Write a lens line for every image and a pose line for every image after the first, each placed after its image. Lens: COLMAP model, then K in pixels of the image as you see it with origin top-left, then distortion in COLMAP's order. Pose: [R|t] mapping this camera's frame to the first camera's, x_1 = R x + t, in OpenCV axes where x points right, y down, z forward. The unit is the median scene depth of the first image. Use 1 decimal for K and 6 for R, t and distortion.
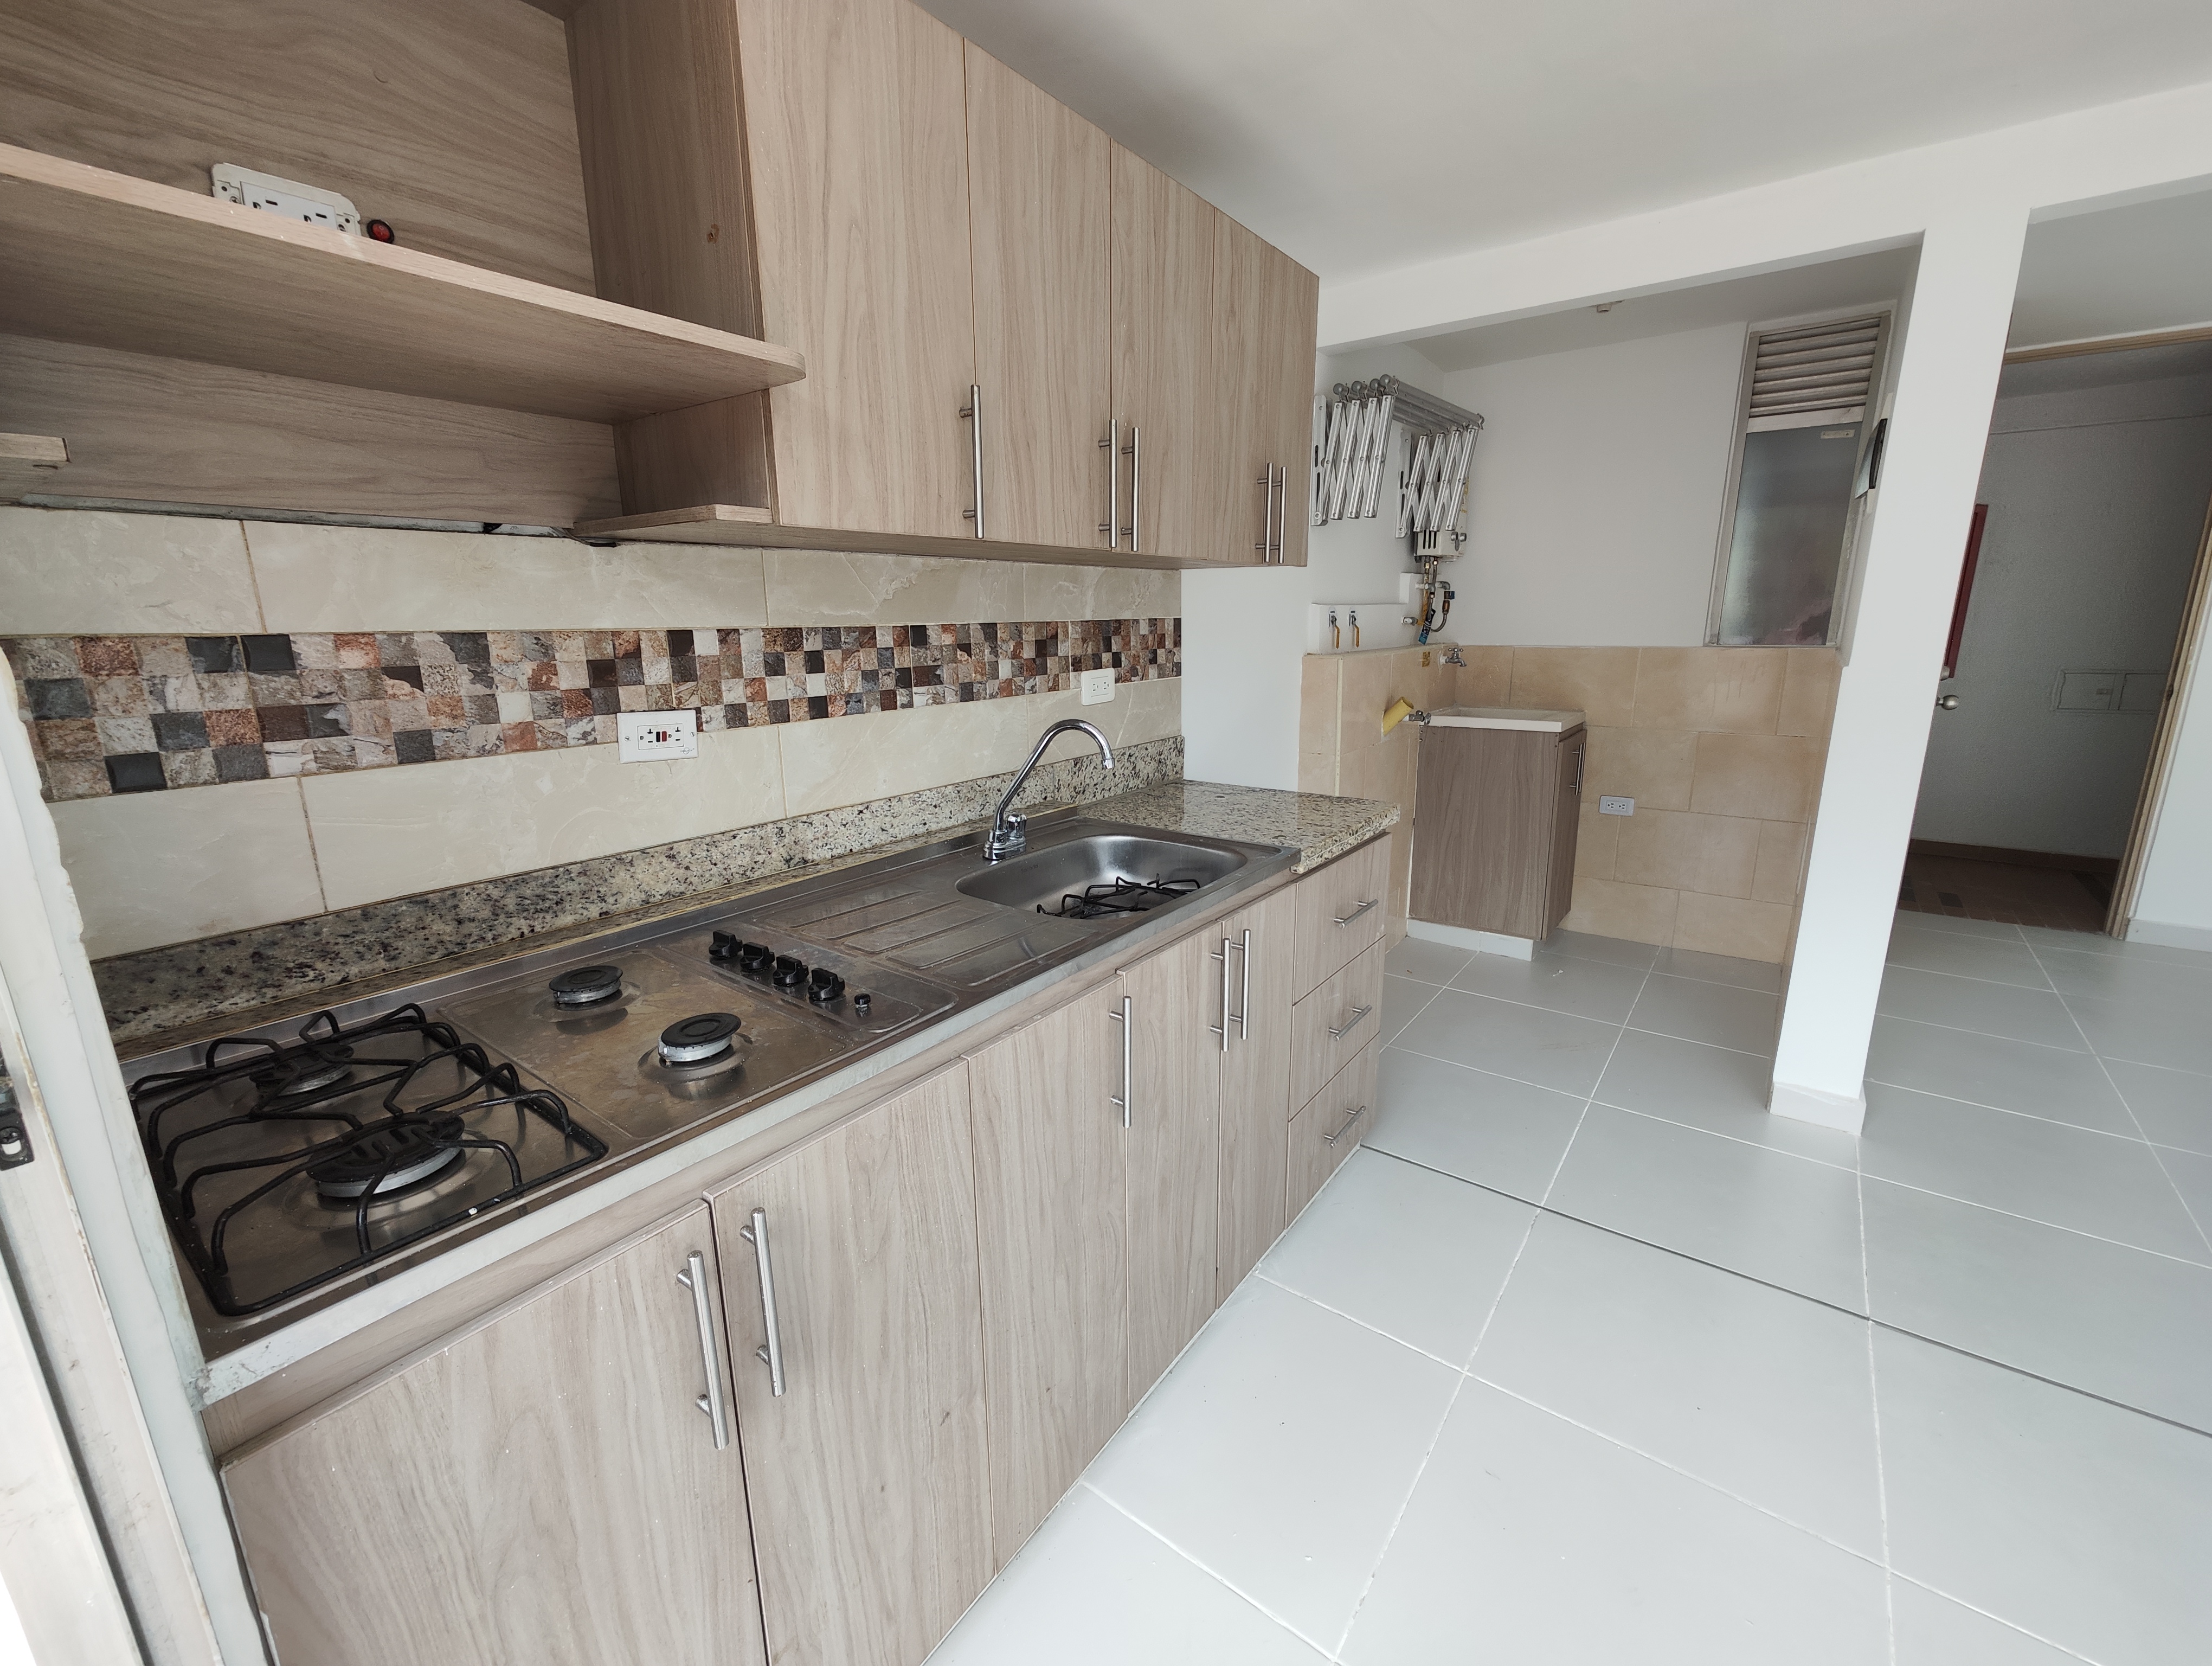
lens RADIAL K [[922.5, 0, 1098.9], [0, 922.5, 828.9], [0, 0, 1]] dist [-0.001639, 0.003527]
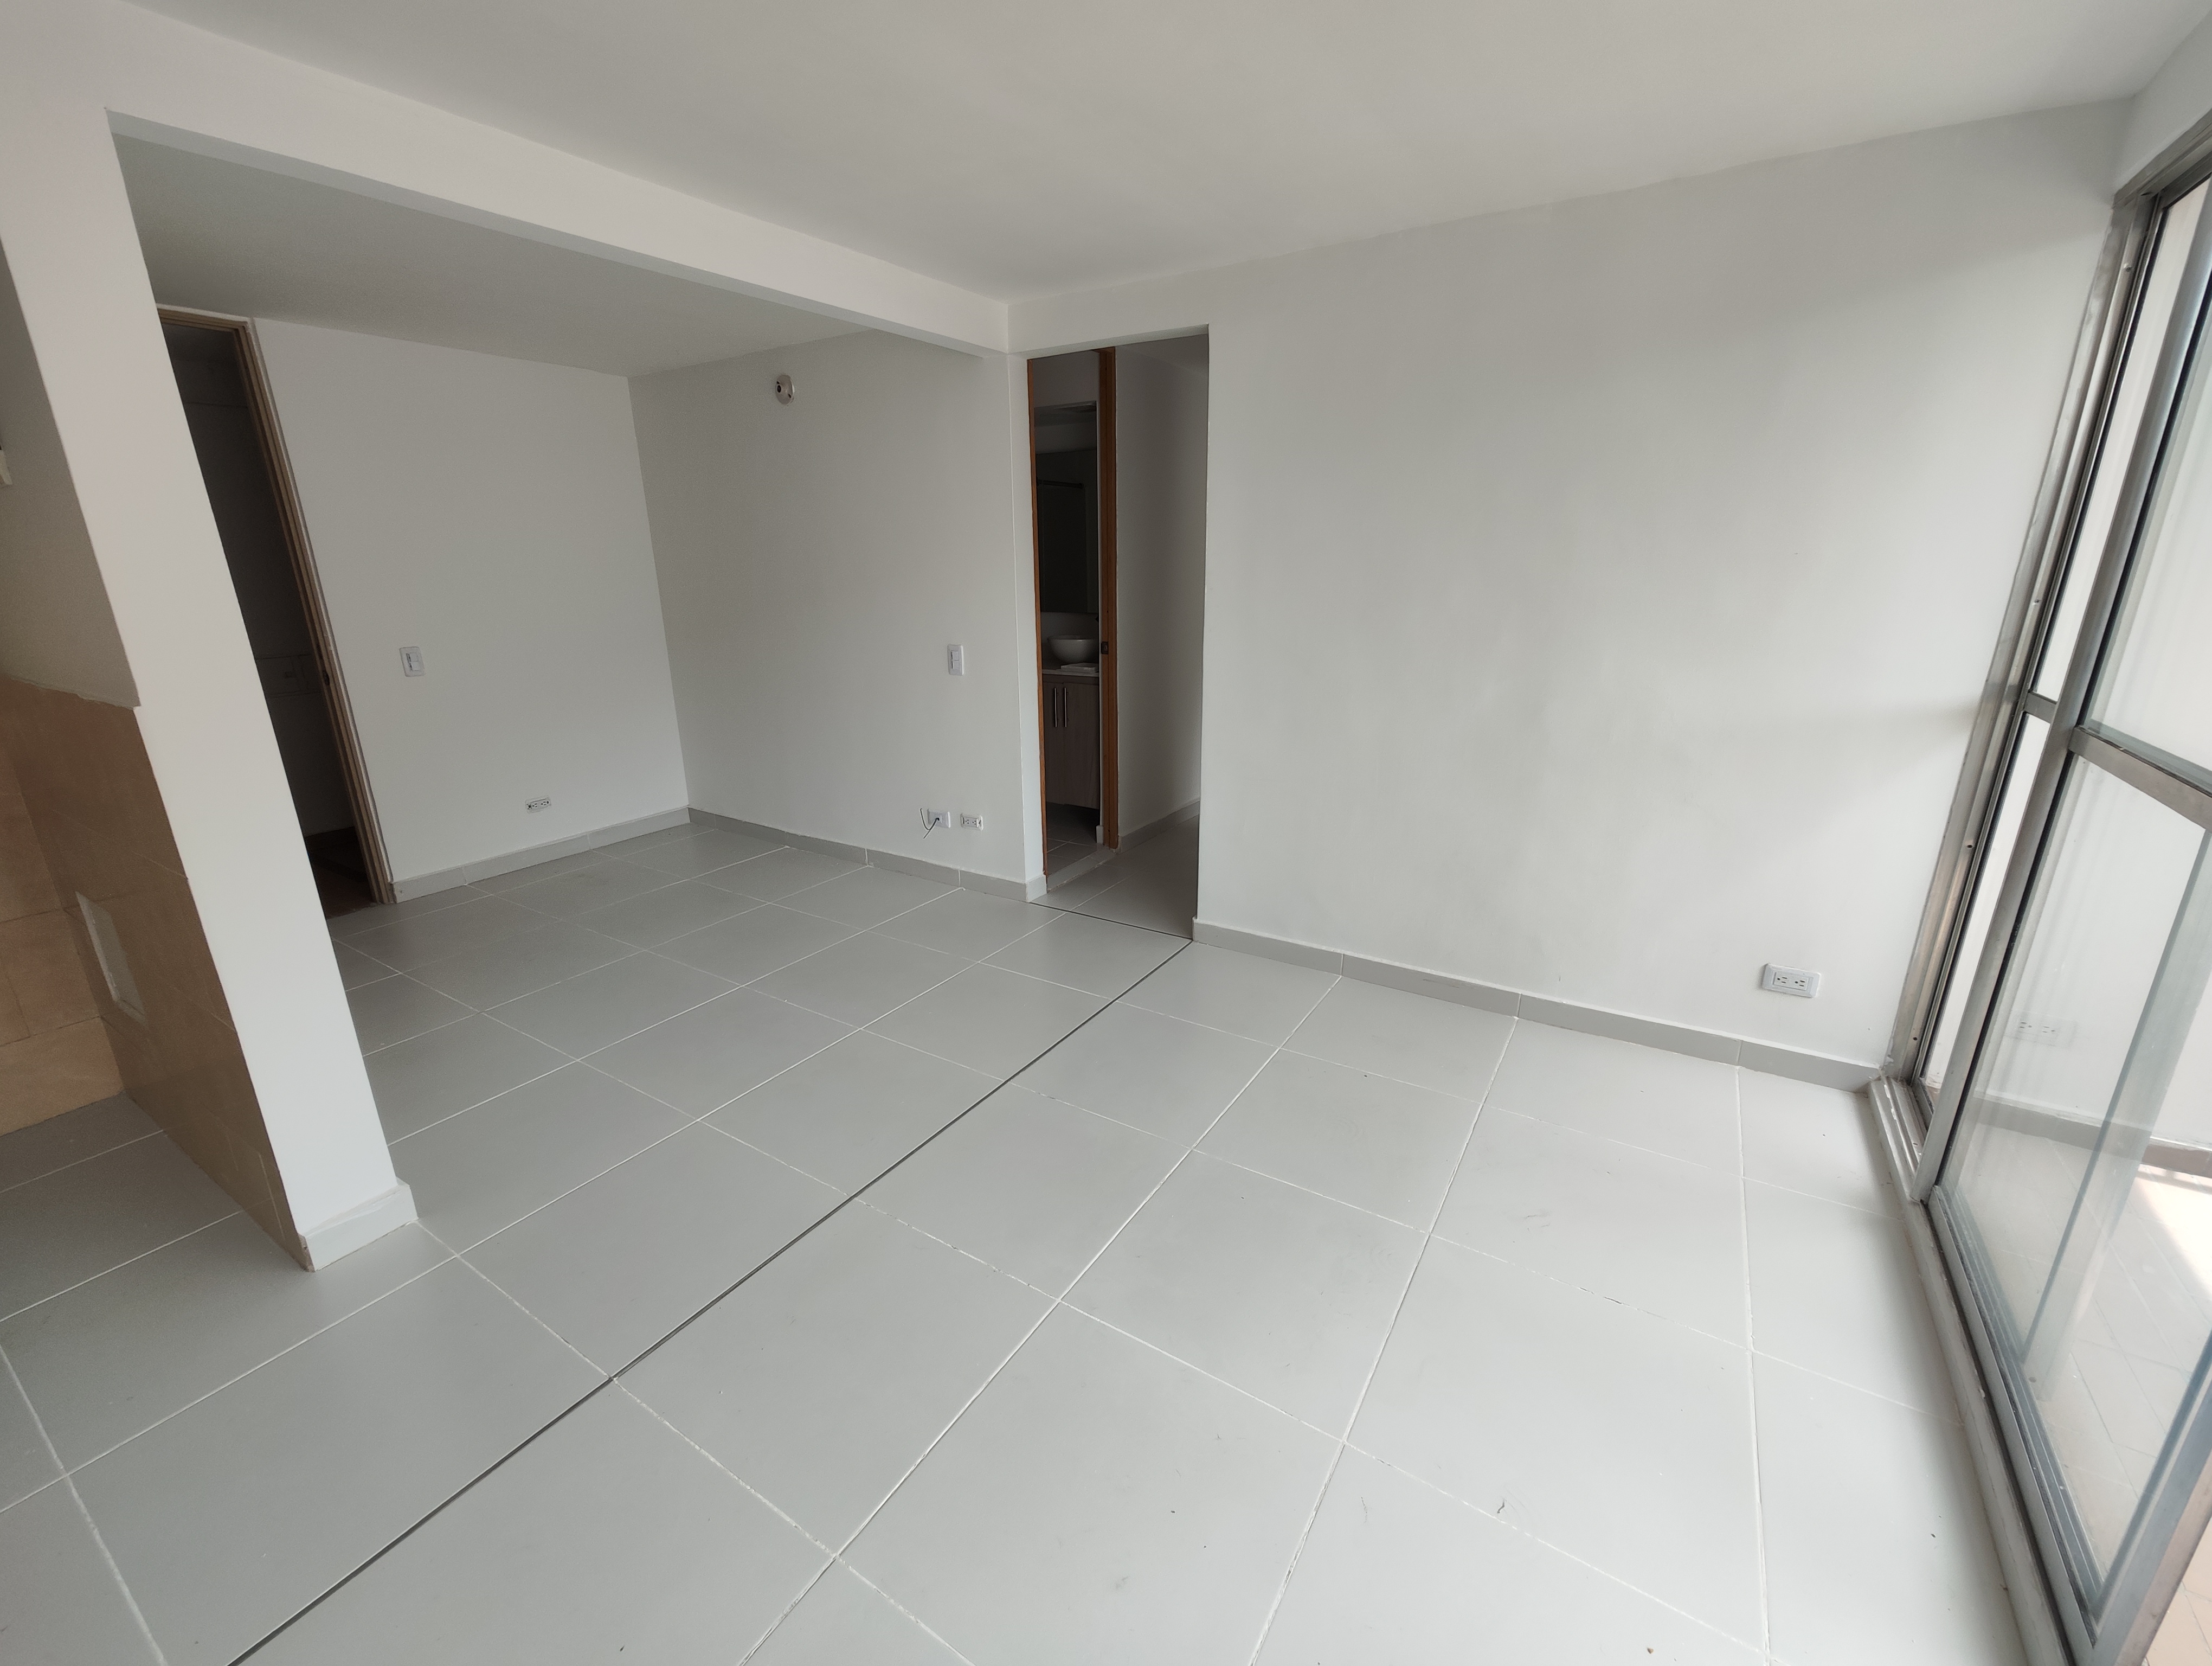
lens RADIAL K [[922.5, 0, 1096.7], [0, 922.5, 831.9], [0, 0, 1]] dist [-0.001639, 0.003527]
pose [[-0.080879, -0.268951, 0.959752, 0.043713], [0.238856, 0.929619, 0.280635, -0.163139], [-0.967681, 0.251940, -0.010947, 0.466504]]
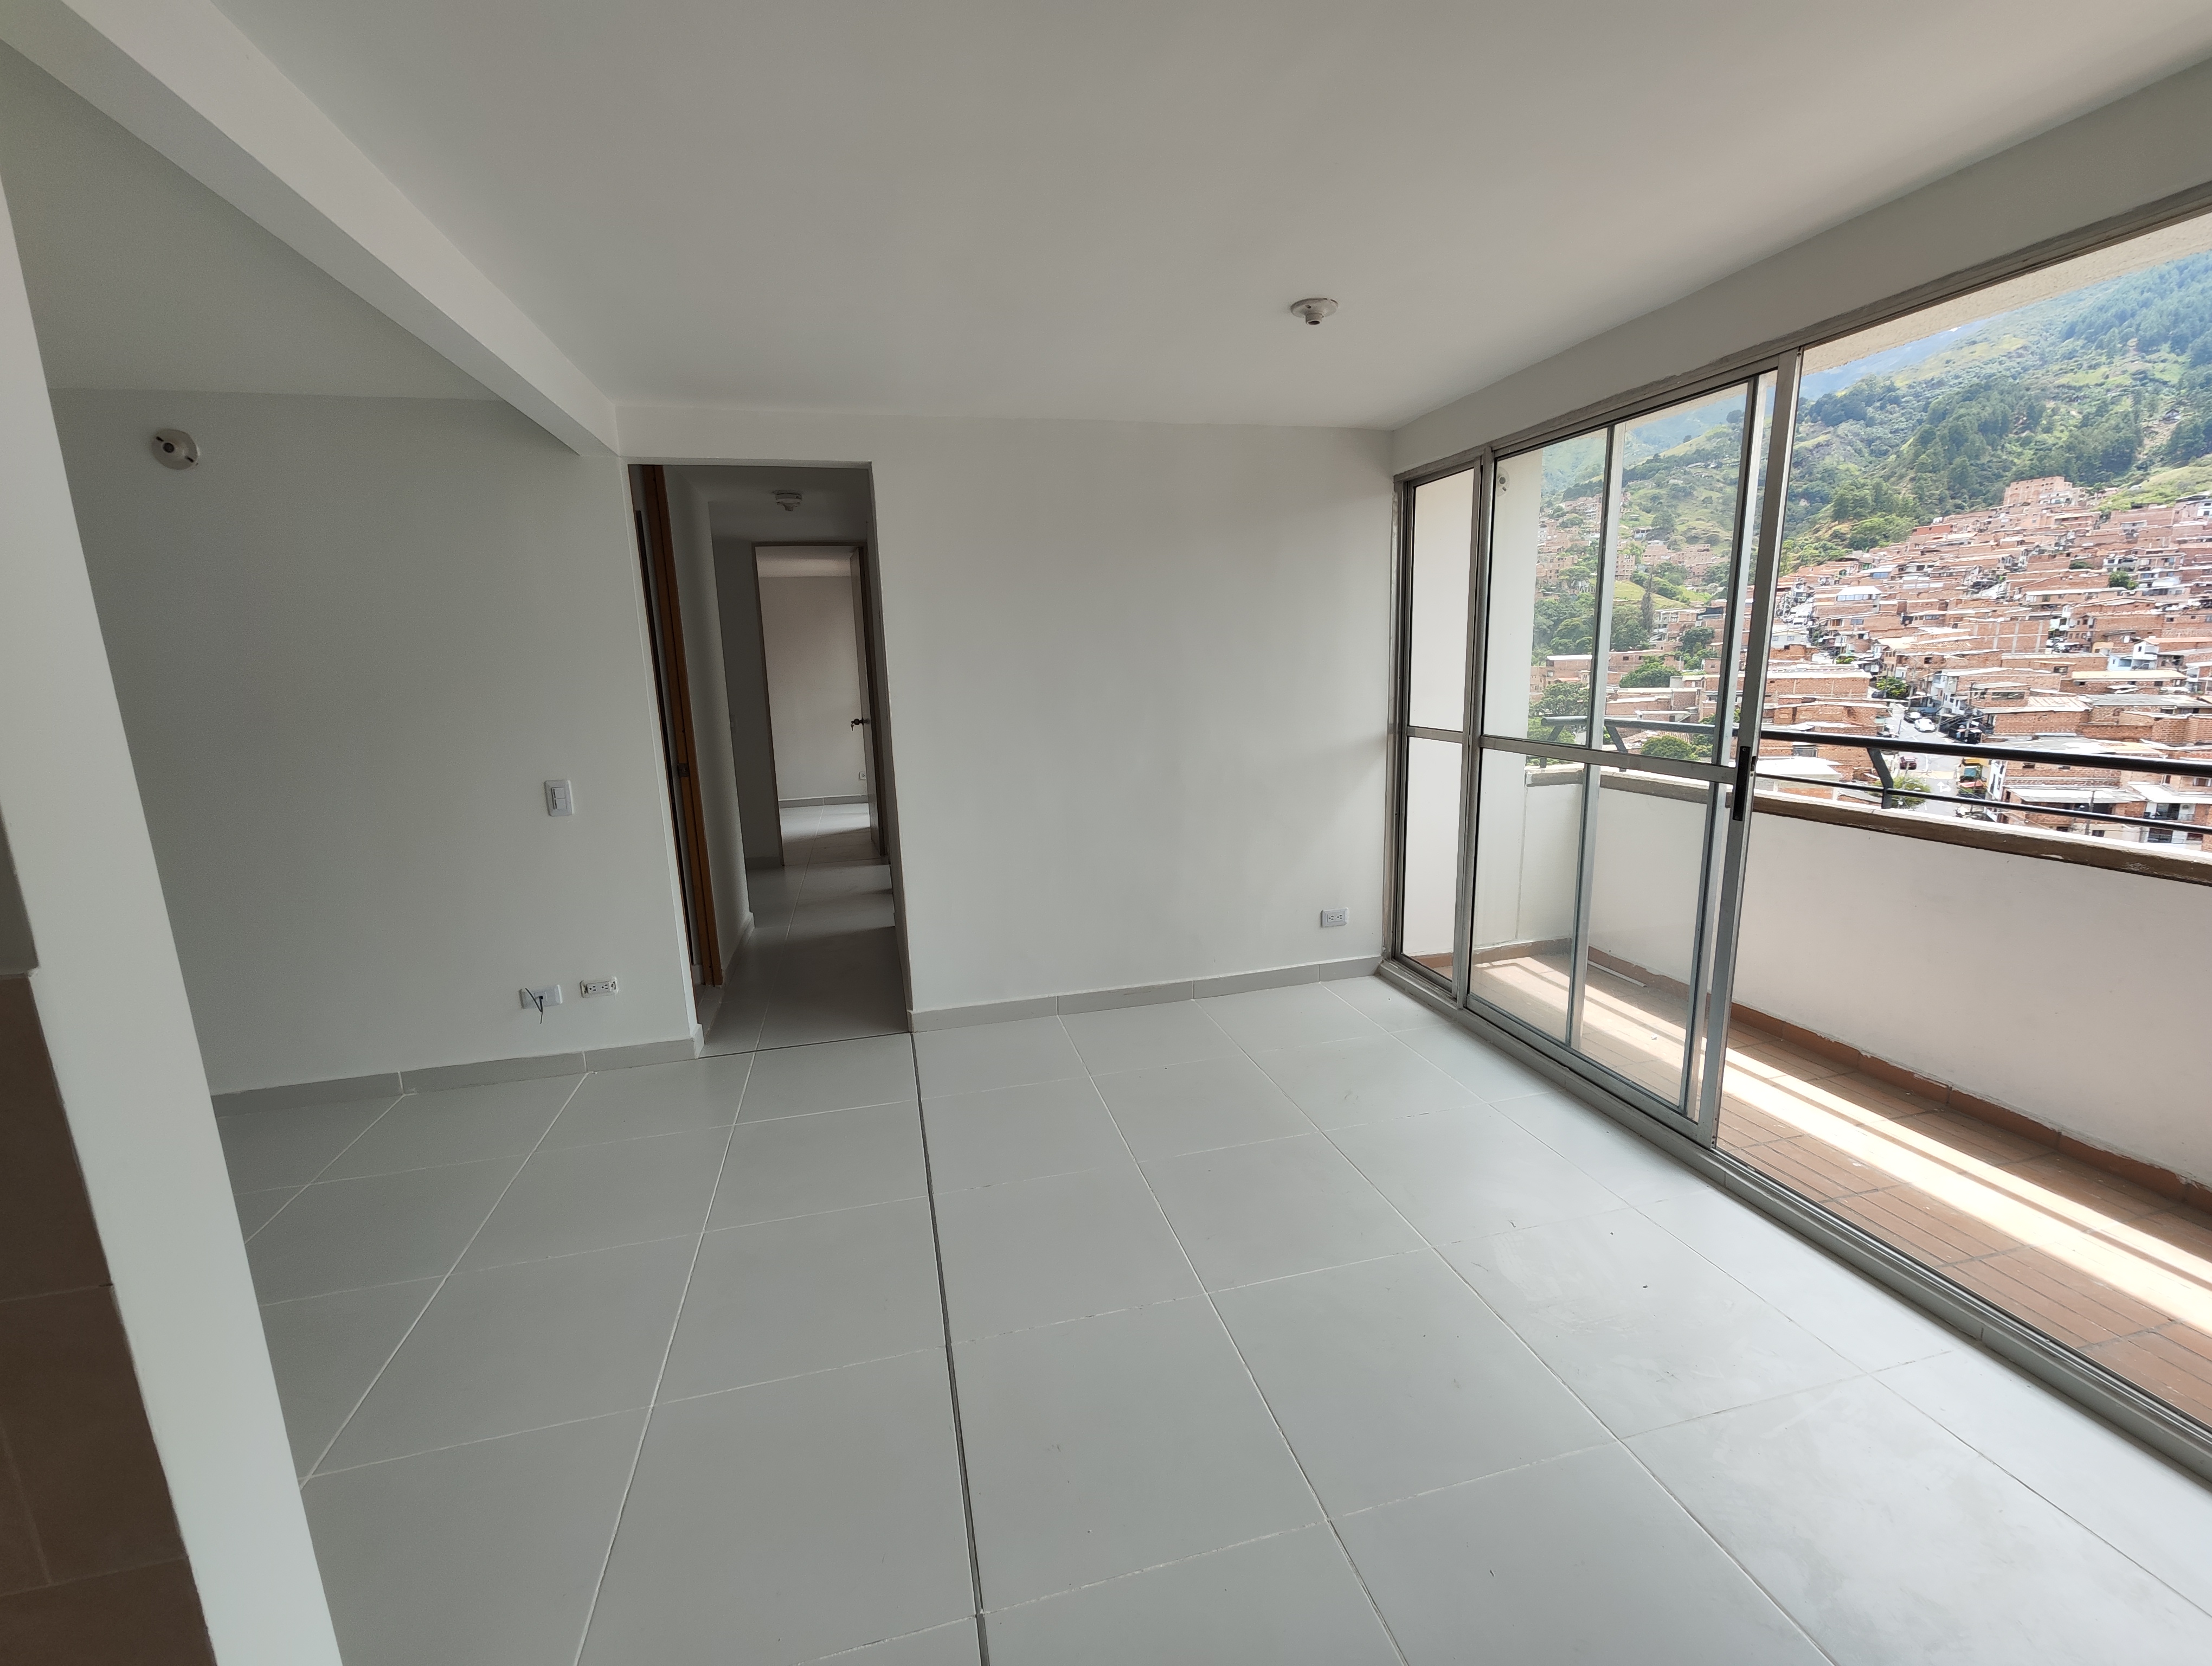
lens RADIAL K [[922.5, 0, 1094.5], [0, 922.5, 838.4], [0, 0, 1]] dist [-0.001639, 0.003527]
pose [[-0.774891, -0.081405, 0.626831, 0.369590], [0.188150, 0.917016, 0.351682, -0.413142], [-0.603443, 0.390454, -0.695271, 1.475893]]
